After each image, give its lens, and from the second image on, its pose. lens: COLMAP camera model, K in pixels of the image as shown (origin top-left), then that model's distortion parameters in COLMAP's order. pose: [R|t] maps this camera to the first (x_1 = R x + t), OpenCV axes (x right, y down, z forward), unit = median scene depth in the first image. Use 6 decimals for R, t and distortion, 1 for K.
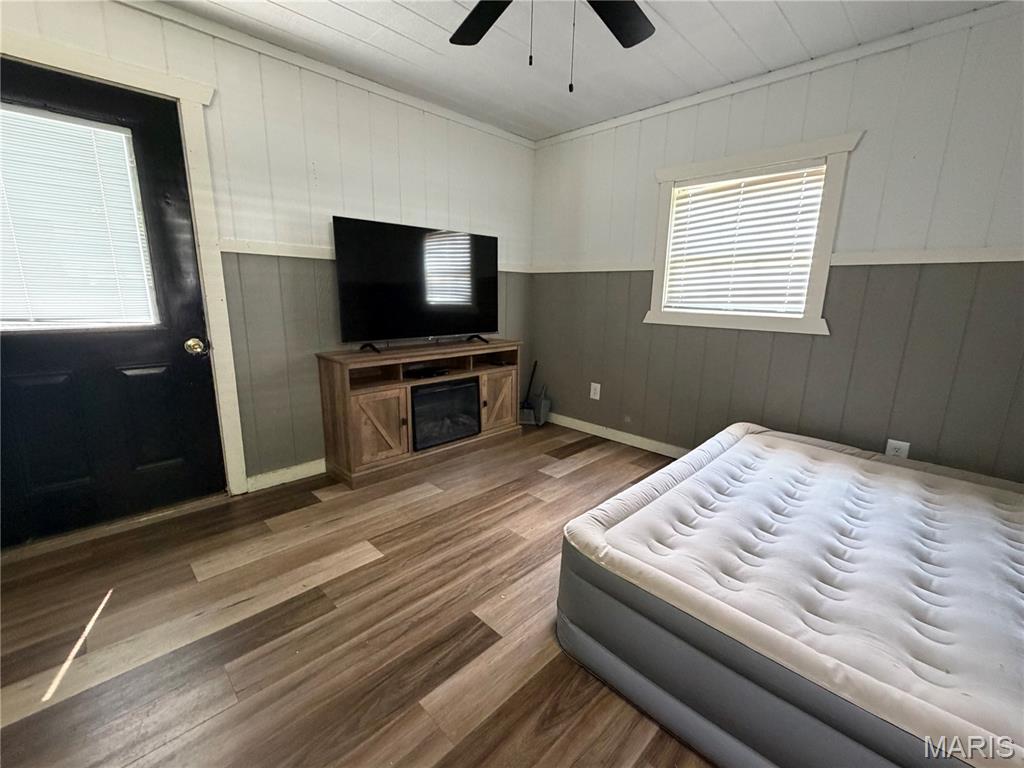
lens RADIAL K [[433.3, 0, 510.9], [0, 433.3, 384.7], [0, 0, 1]] dist [-0.000811, 0.000162]
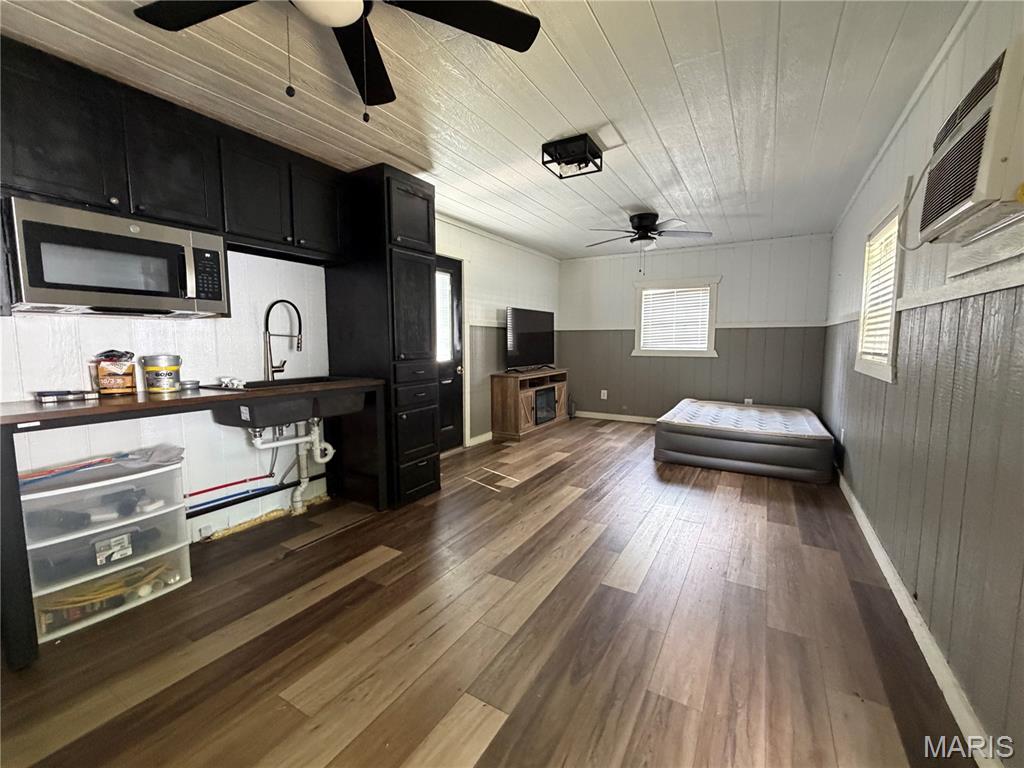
lens RADIAL K [[433.3, 0, 510.8], [0, 433.3, 383.1], [0, 0, 1]] dist [-0.000811, 0.000162]
pose [[0.967546, -0.041657, 0.249239, -0.850248], [0.068995, 0.992392, -0.101974, 0.168599], [-0.243095, 0.115861, 0.963058, -0.875828]]
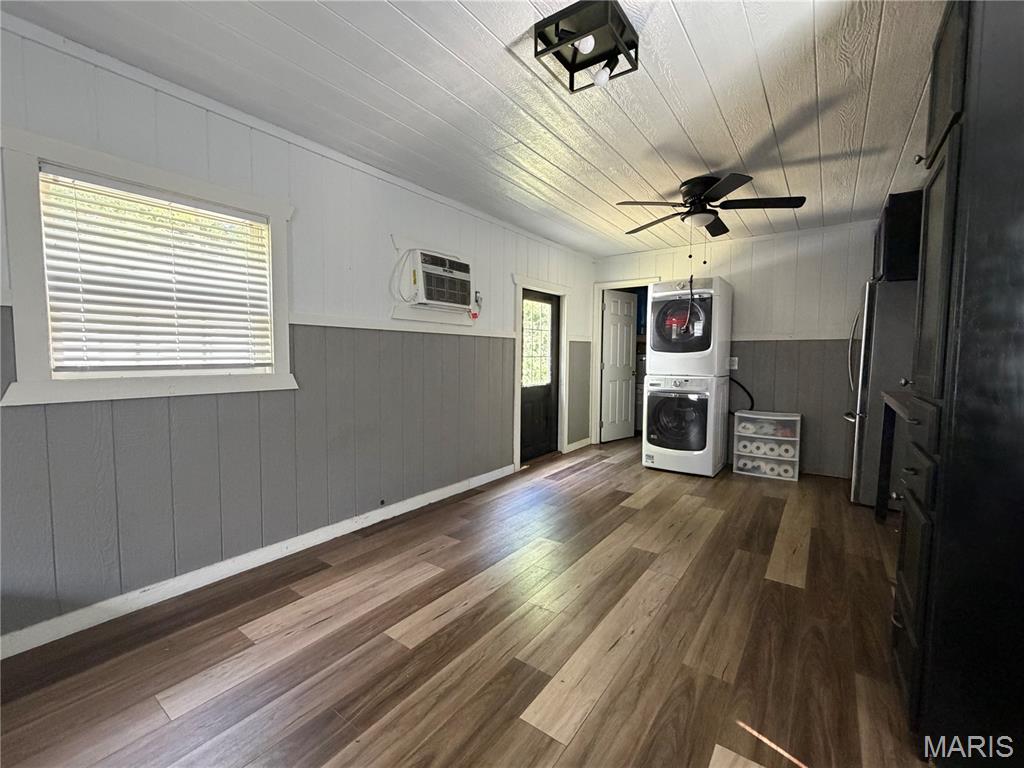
lens RADIAL K [[433.3, 0, 513.1], [0, 433.3, 385.0], [0, 0, 1]] dist [-0.000811, 0.000162]
pose [[-0.987182, -0.010735, -0.159240, -0.230597], [-0.054370, 0.960676, 0.272298, -0.156014], [0.150055, 0.277466, -0.948945, 0.720723]]
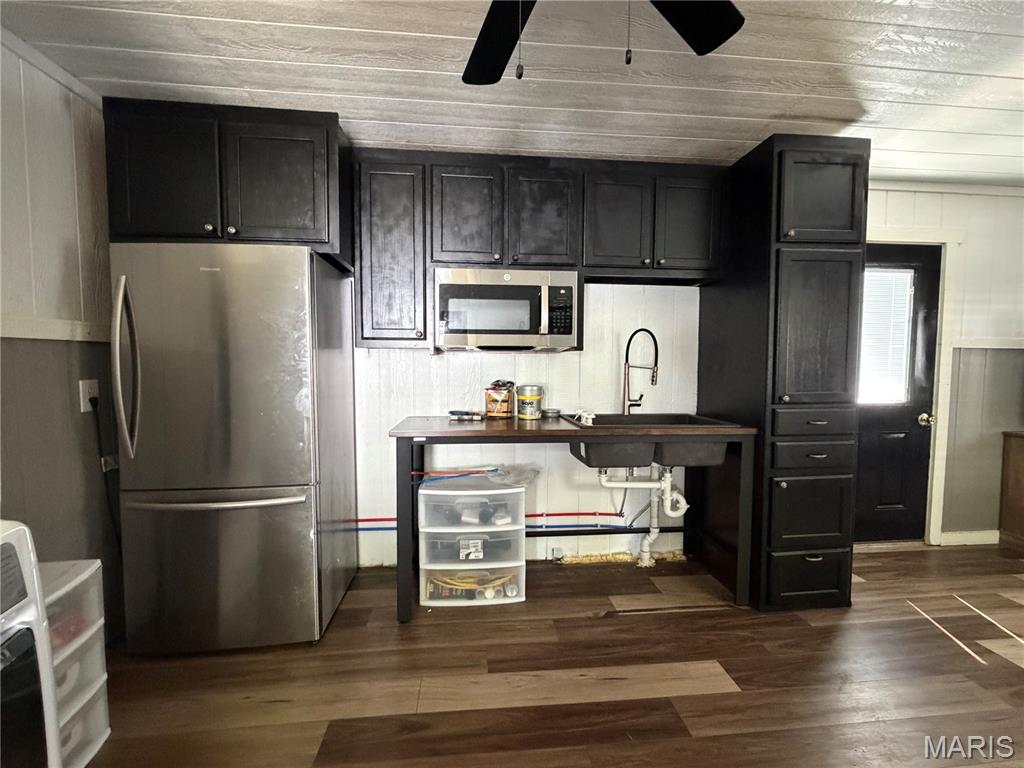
lens RADIAL K [[433.3, 0, 511.8], [0, 433.3, 384.2], [0, 0, 1]] dist [-0.000811, 0.000162]
pose [[0.773738, 0.019970, -0.633191, -0.729686], [-0.123640, 0.985043, -0.120017, 0.097471], [0.621323, 0.171149, 0.764634, -0.653175]]
